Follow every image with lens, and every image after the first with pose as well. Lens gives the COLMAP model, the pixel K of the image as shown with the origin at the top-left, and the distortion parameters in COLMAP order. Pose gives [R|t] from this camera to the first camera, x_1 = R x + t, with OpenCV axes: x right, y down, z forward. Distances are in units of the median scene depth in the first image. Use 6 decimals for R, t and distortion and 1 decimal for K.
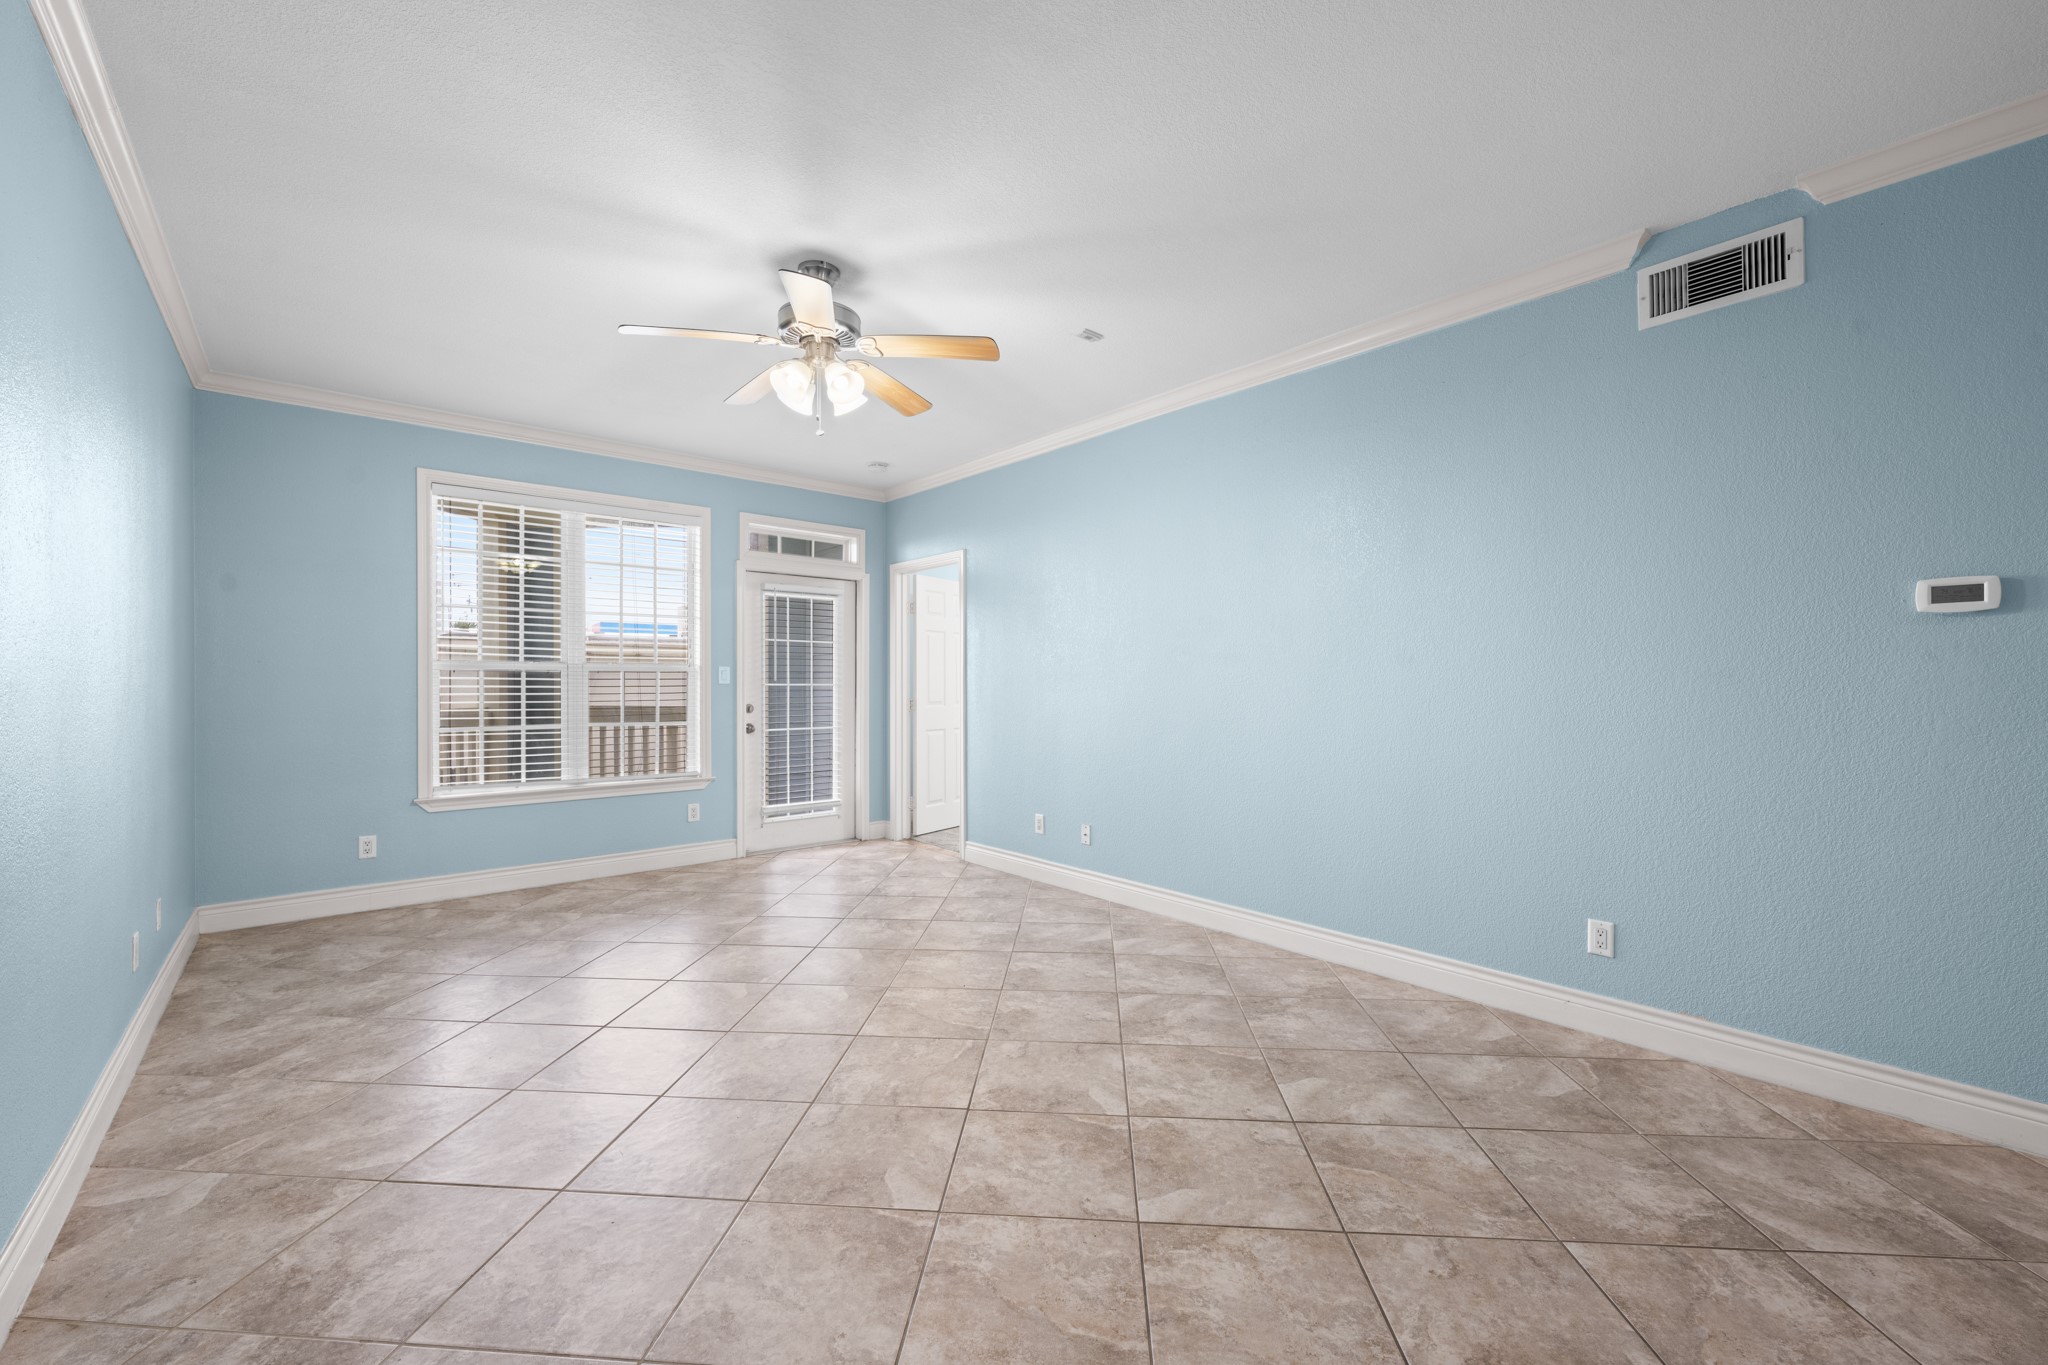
lens RADIAL K [[813.2, 0, 1022.7], [0, 813.2, 688.1], [0, 0, 1]] dist [0.000557, -0.000357]
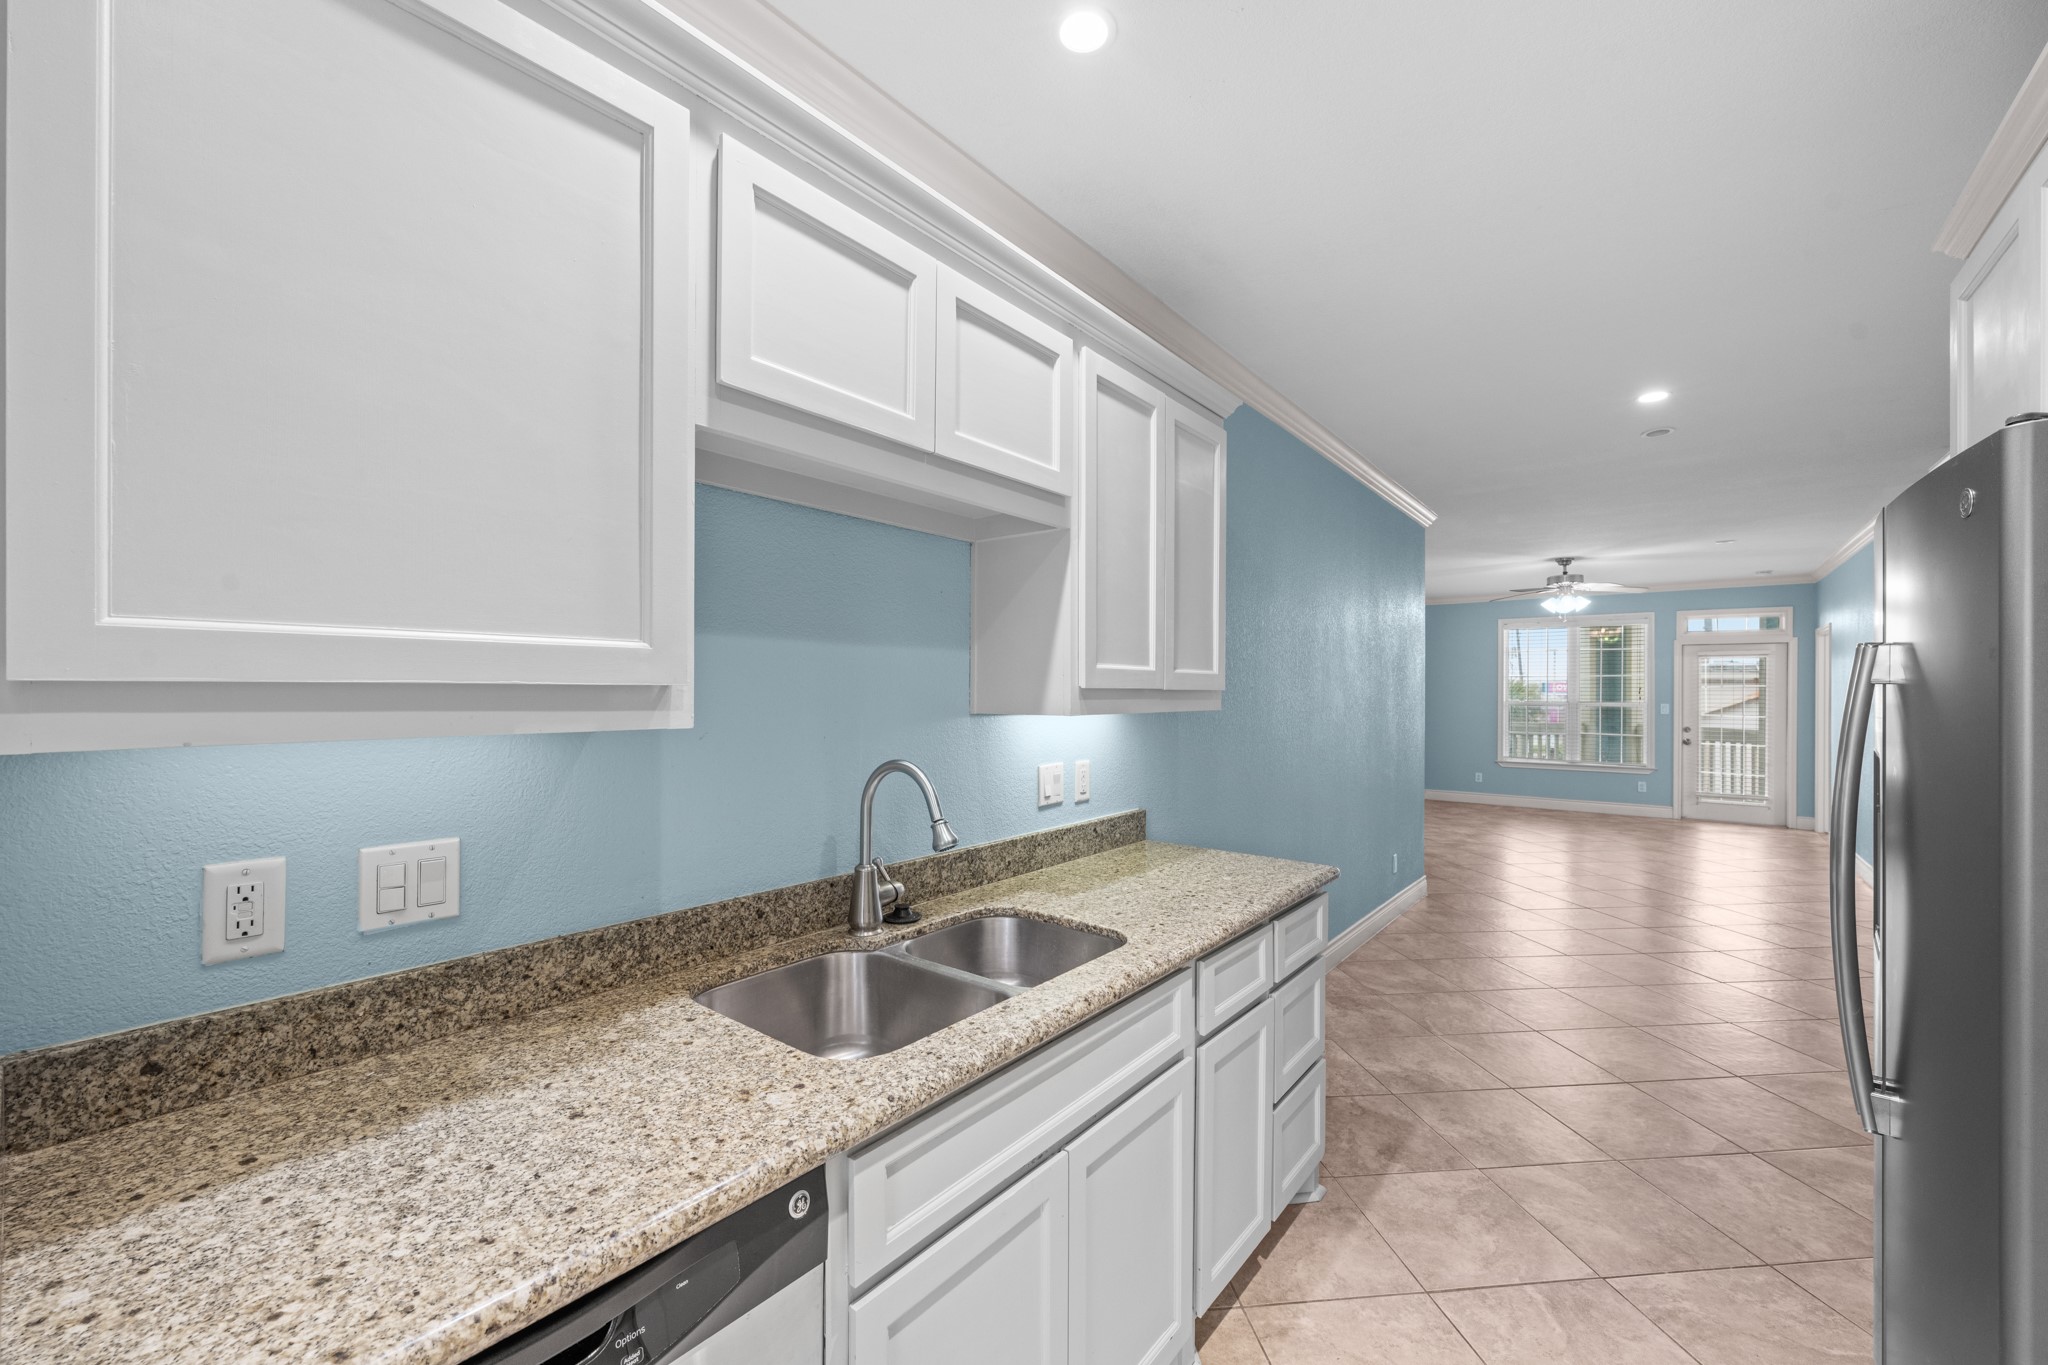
lens RADIAL K [[813.2, 0, 1026.8], [0, 813.2, 685.9], [0, 0, 1]] dist [0.000557, -0.000357]
pose [[0.191346, -0.004376, -0.981513, 1.694173], [-0.012697, 0.999895, -0.006934, -0.057807], [0.981441, 0.013789, 0.191270, -1.022733]]
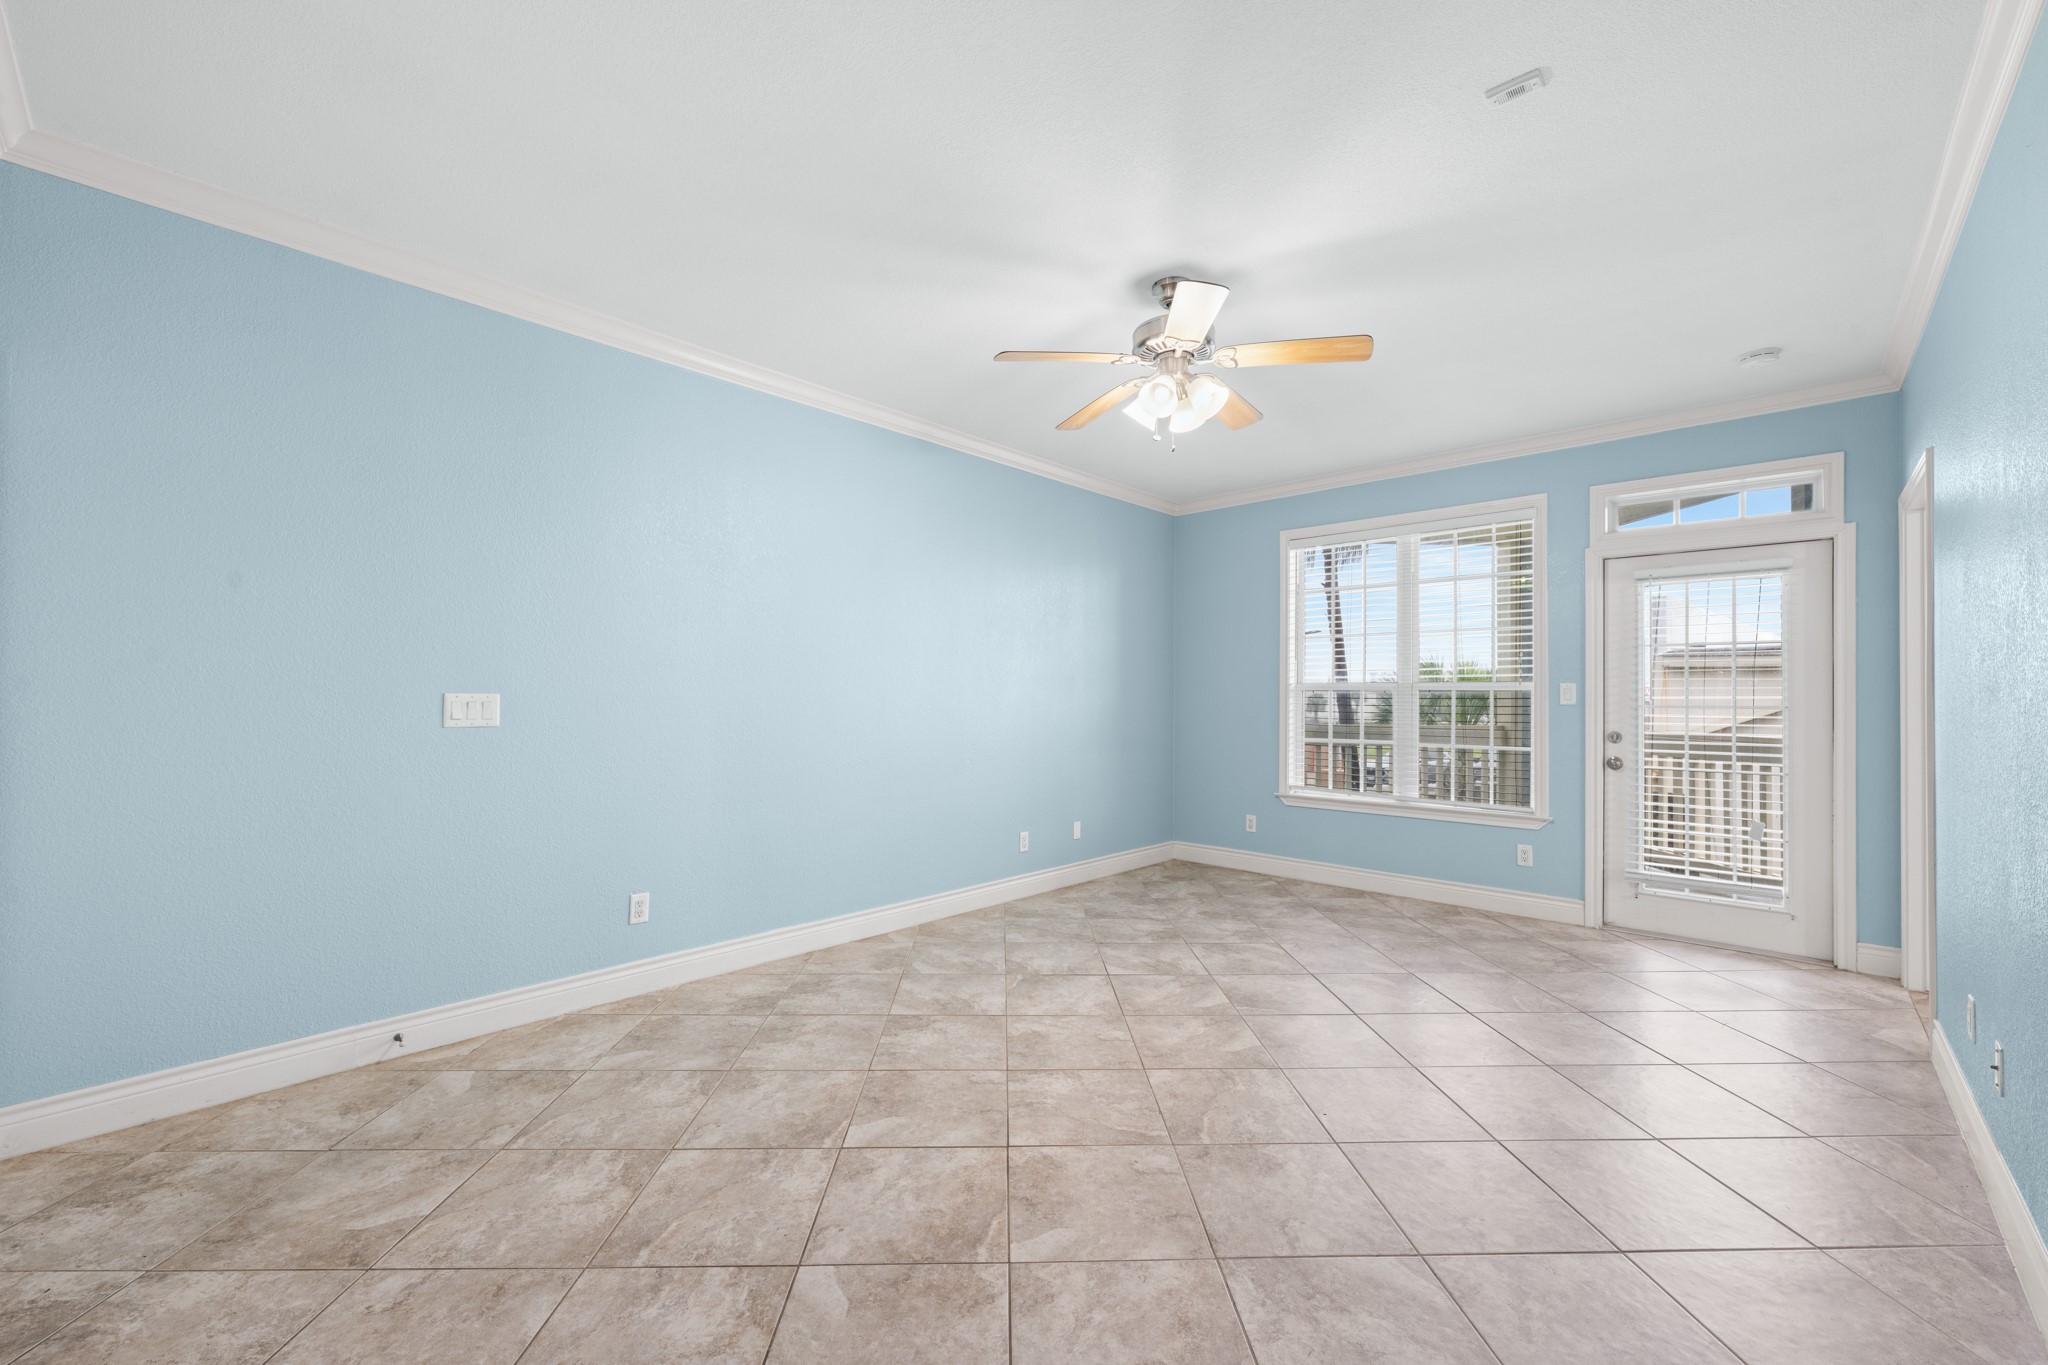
lens RADIAL K [[813.2, 0, 1031.7], [0, 813.2, 684.2], [0, 0, 1]] dist [0.000557, -0.000357]
pose [[0.113633, -0.014665, -0.993415, 0.607093], [-0.013515, 0.999776, -0.016305, -0.007592], [0.993431, 0.015279, 0.113410, 0.618158]]
